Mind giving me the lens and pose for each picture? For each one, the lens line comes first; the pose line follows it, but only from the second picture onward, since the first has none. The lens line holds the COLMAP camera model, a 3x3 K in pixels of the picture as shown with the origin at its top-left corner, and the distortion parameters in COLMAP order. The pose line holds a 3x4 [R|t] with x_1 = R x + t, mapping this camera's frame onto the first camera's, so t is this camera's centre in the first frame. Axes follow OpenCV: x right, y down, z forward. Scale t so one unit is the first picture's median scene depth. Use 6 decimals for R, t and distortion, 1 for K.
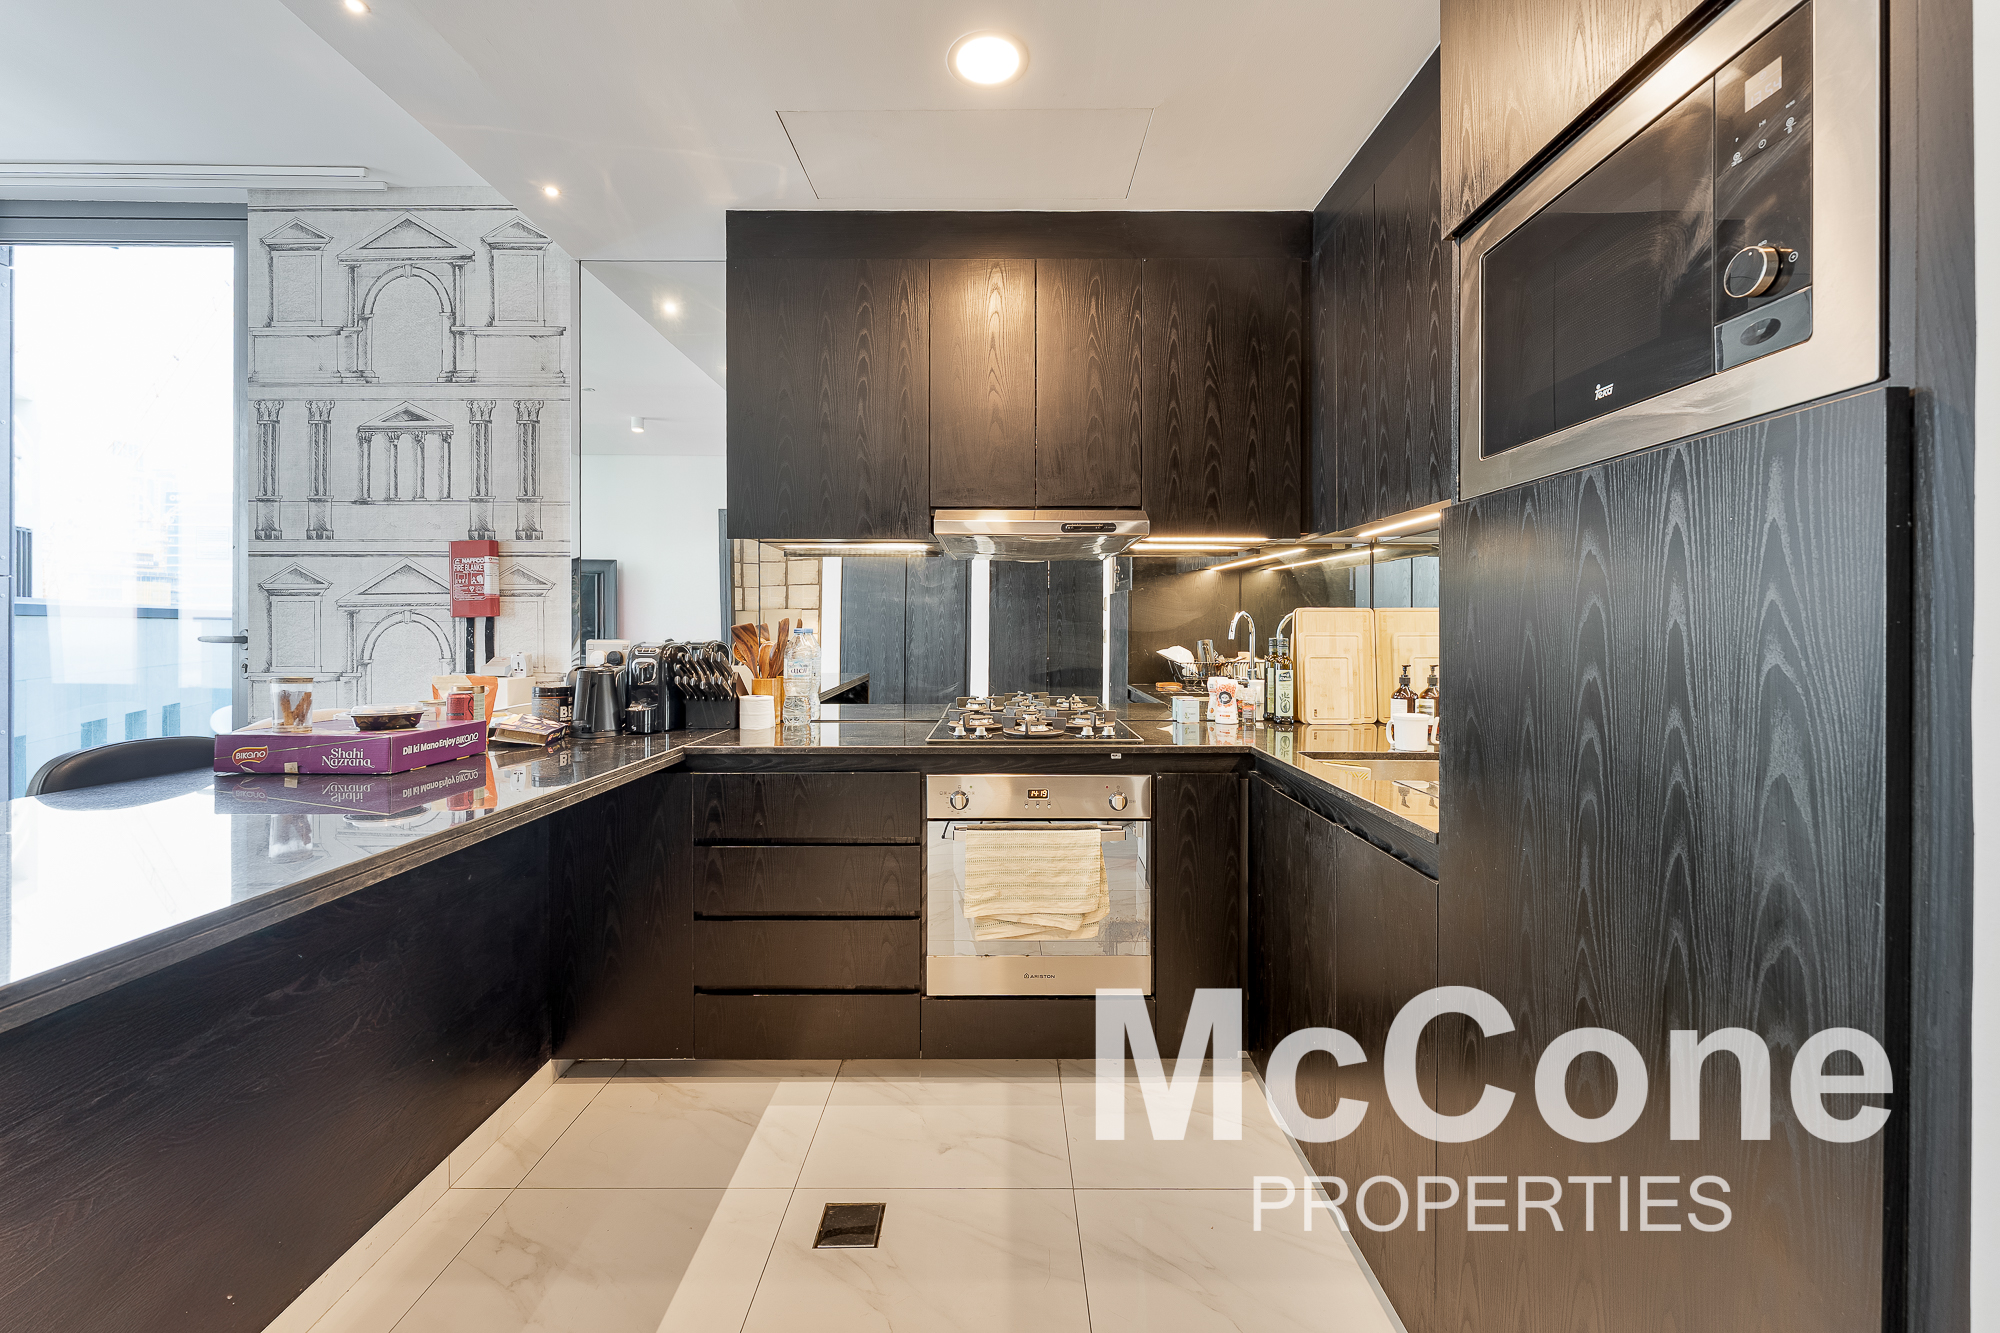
lens RADIAL K [[827.8, 0, 1005.1], [0, 827.8, 634.4], [0, 0, 1]] dist [-0.001796, -0.000290]
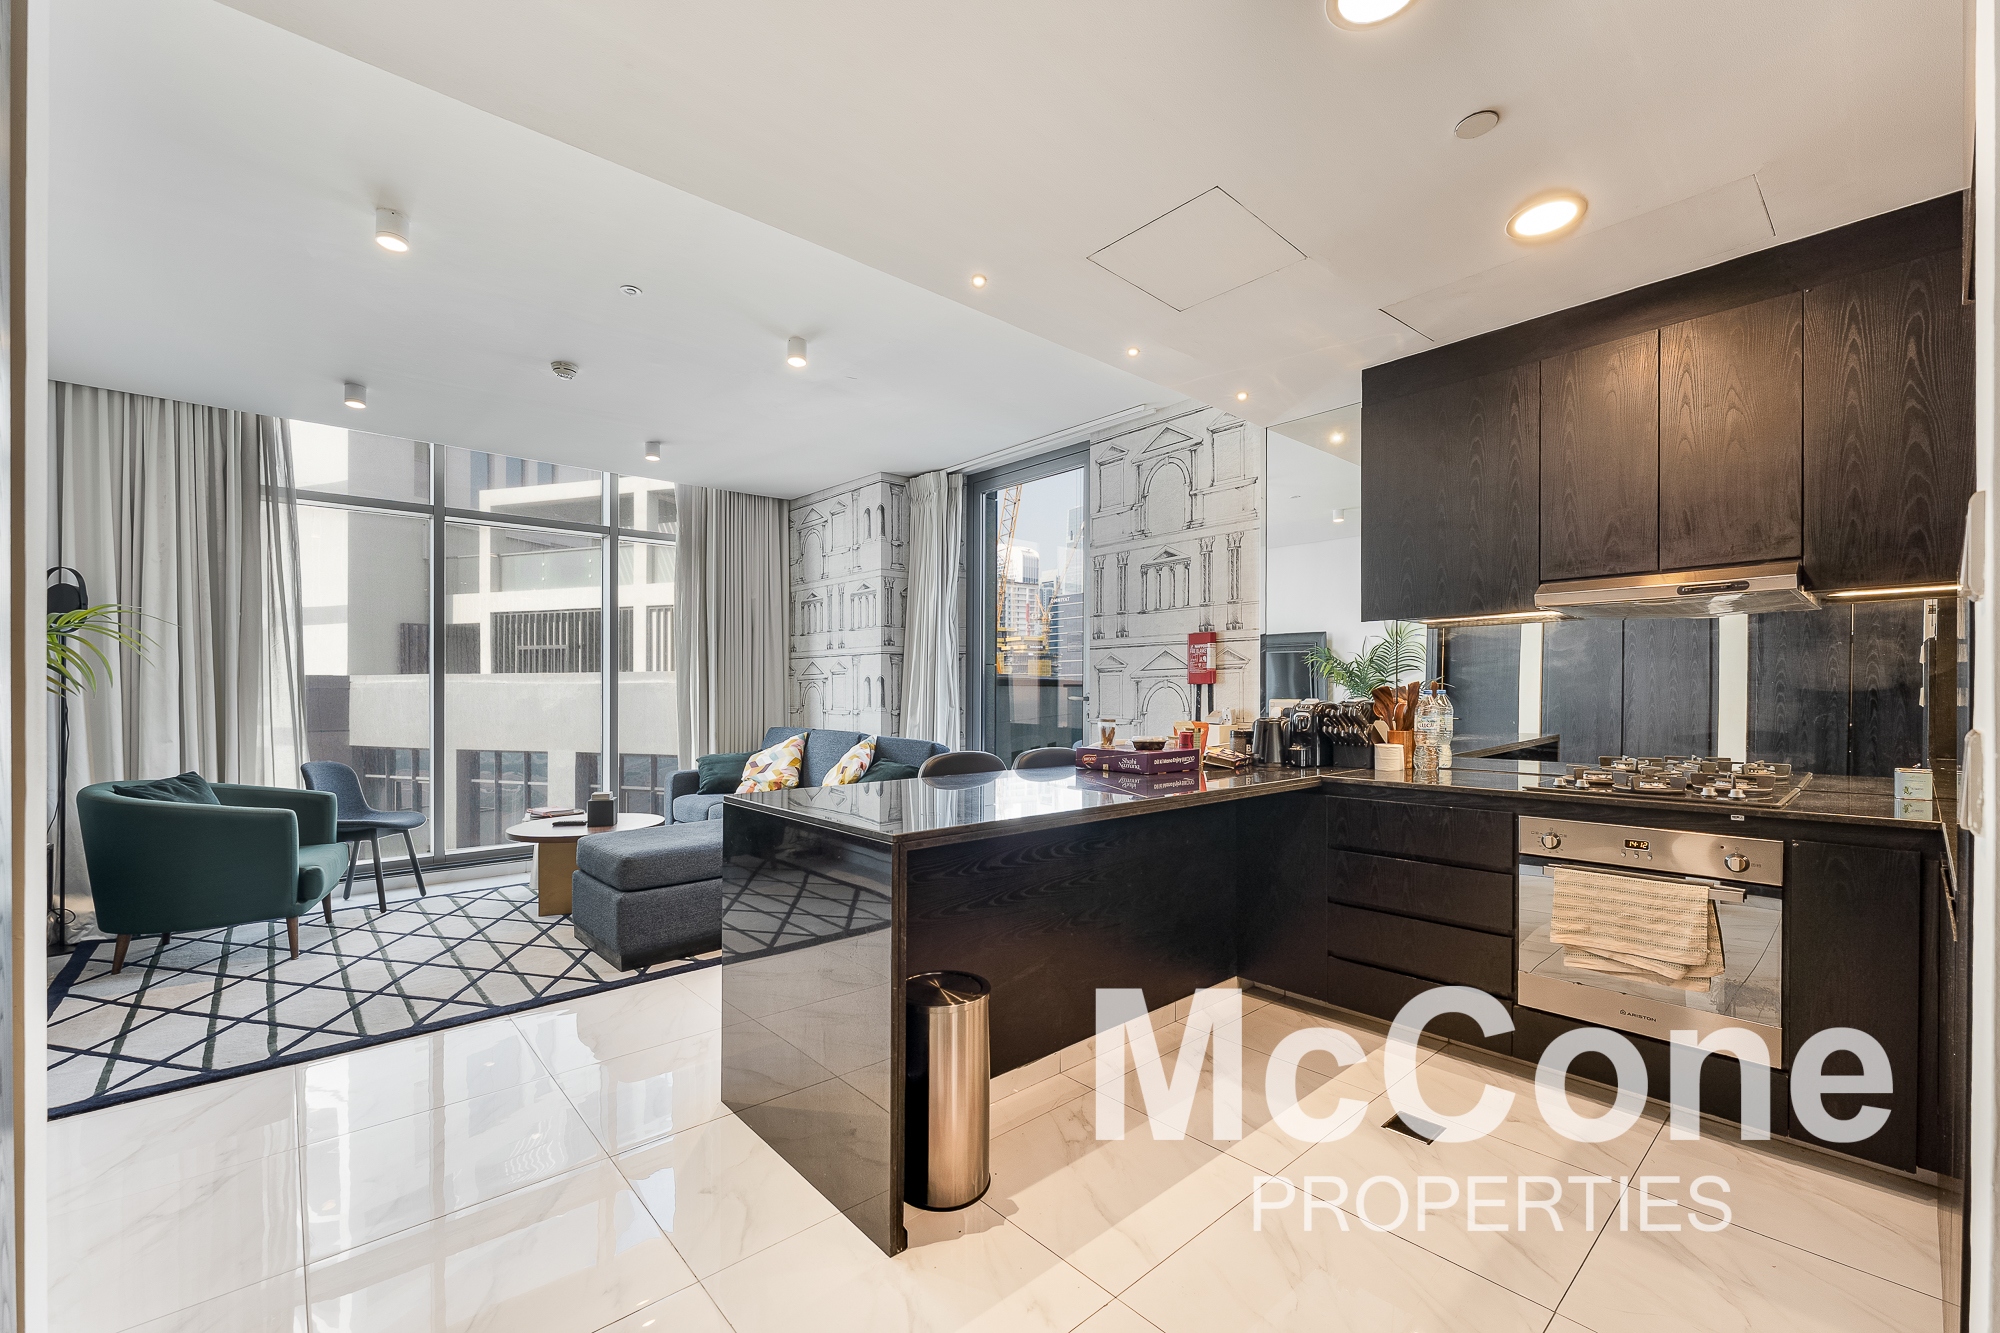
lens RADIAL K [[810.7, 0, 1013.0], [0, 810.7, 726.5], [0, 0, 1]] dist [0.000109, 0.000038]
pose [[0.669159, 0.027987, -0.742592, 0.228220], [-0.000408, 0.999304, 0.037294, 0.001704], [0.743119, -0.024653, 0.668704, -0.244184]]
